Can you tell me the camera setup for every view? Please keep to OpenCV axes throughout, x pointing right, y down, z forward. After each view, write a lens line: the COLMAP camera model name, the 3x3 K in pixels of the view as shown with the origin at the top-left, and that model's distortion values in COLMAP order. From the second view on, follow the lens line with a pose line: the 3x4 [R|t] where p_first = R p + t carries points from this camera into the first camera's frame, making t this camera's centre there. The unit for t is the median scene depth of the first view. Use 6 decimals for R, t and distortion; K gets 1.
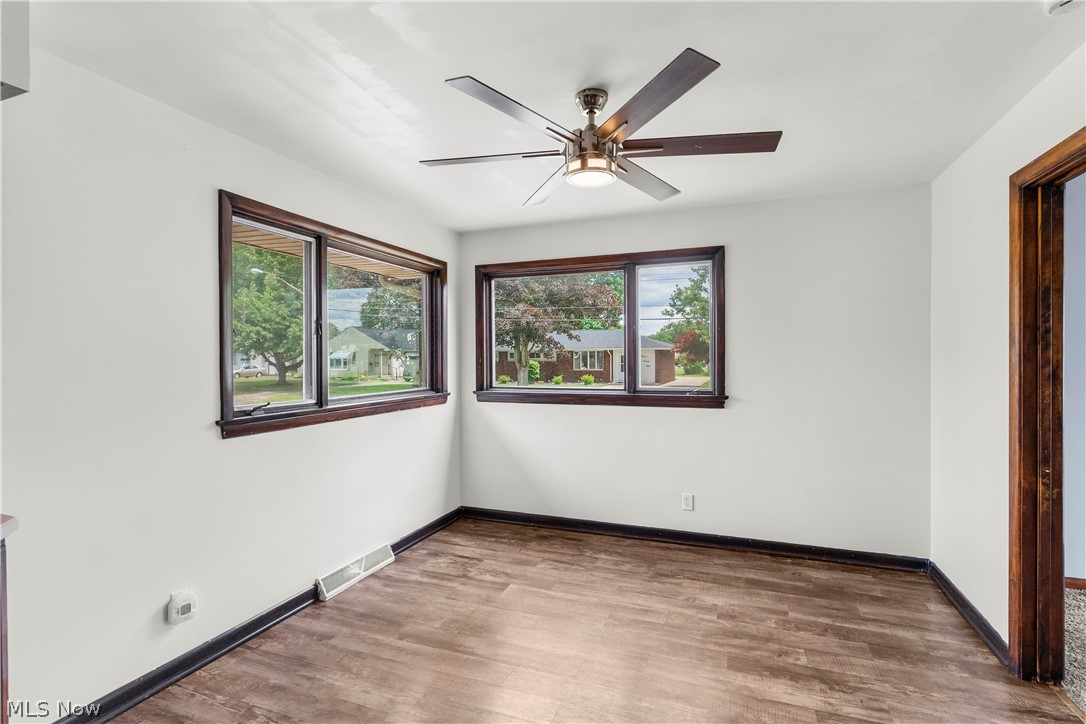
lens RADIAL K [[532.0, 0, 530.3], [0, 532.0, 338.8], [0, 0, 1]] dist [0.002787, -0.002942]
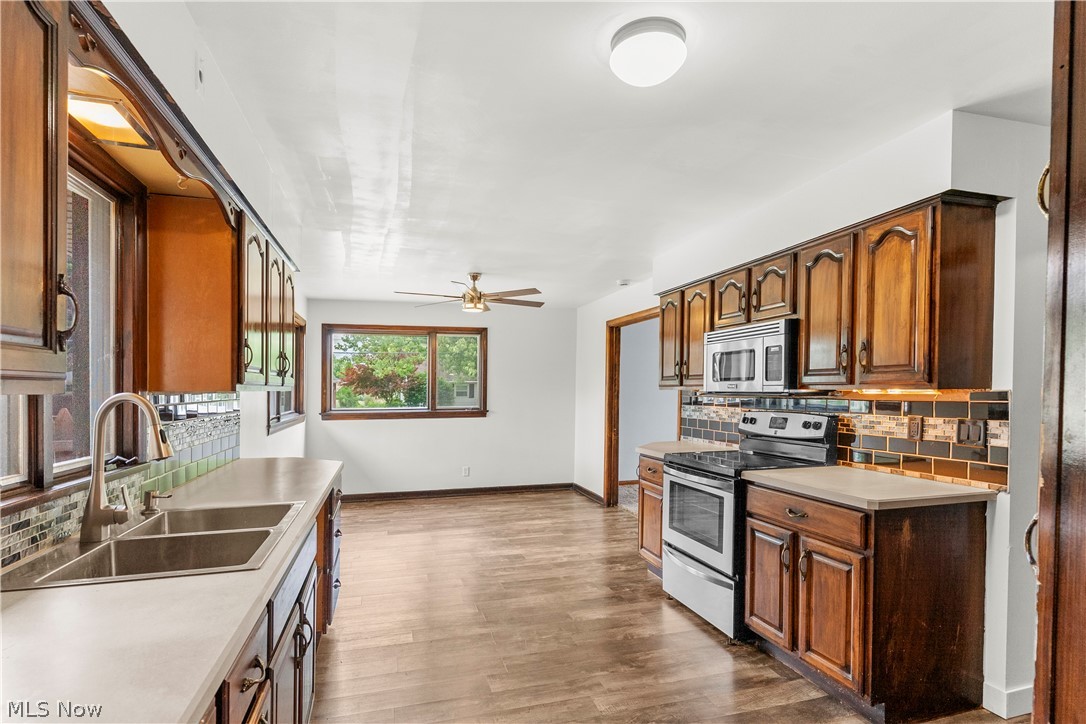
lens RADIAL K [[532.0, 0, 535.3], [0, 532.0, 353.3], [0, 0, 1]] dist [0.002787, -0.002942]
pose [[0.810209, 0.040528, 0.584739, -0.639826], [-0.019276, 0.998909, -0.042525, -0.014869], [-0.585825, 0.023183, 0.810106, -0.646411]]
